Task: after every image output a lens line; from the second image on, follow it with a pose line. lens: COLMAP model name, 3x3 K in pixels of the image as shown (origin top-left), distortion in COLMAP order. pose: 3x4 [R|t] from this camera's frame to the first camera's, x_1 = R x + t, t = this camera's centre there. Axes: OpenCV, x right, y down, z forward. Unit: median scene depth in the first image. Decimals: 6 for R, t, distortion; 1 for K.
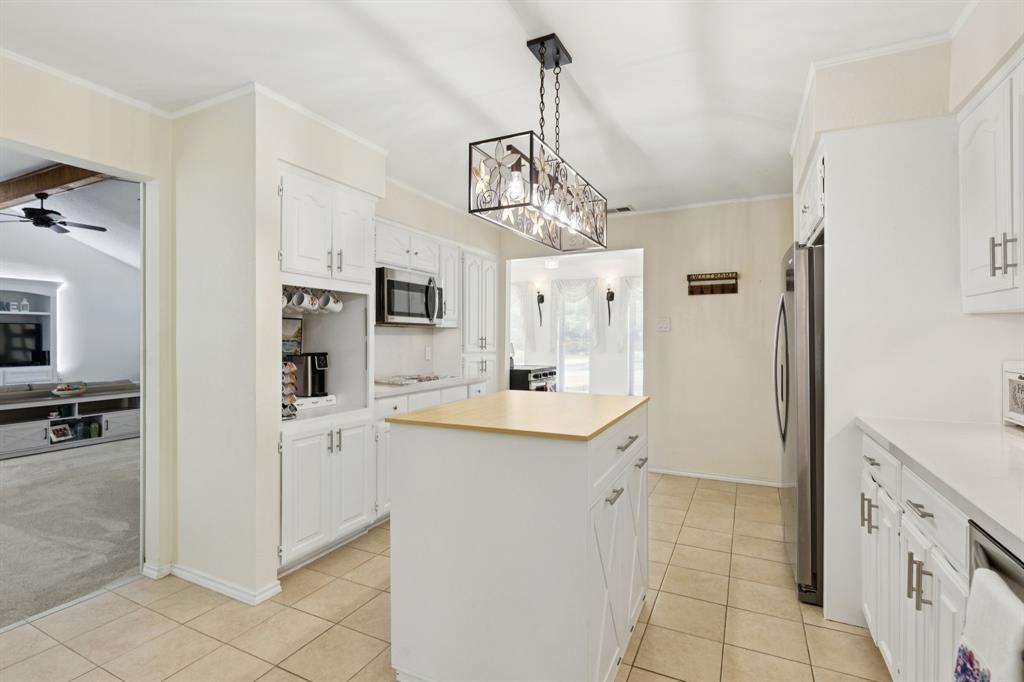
lens RADIAL K [[479.6, 0, 509.3], [0, 479.6, 339.9], [0, 0, 1]] dist [-0.004285, -0.000135]
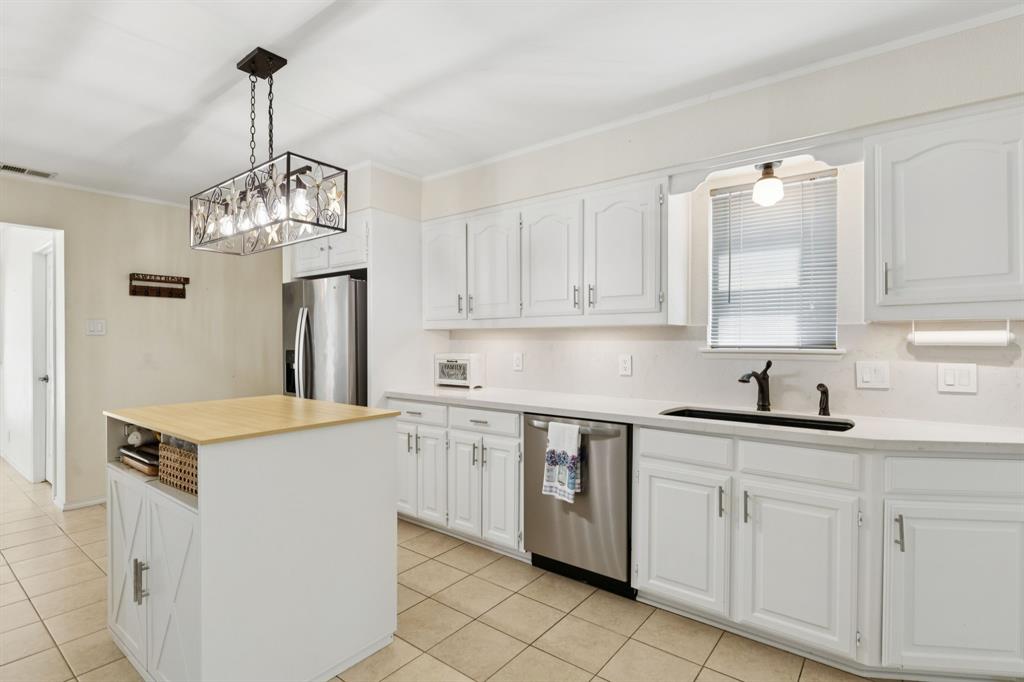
lens RADIAL K [[493.6, 0, 509.0], [0, 493.6, 342.5], [0, 0, 1]] dist [-0.003081, -0.000539]
pose [[0.198302, -0.000084, 0.980141, -0.396209], [0.007532, 0.999971, -0.001439, 0.001080], [-0.980112, 0.007668, 0.198297, 0.128779]]
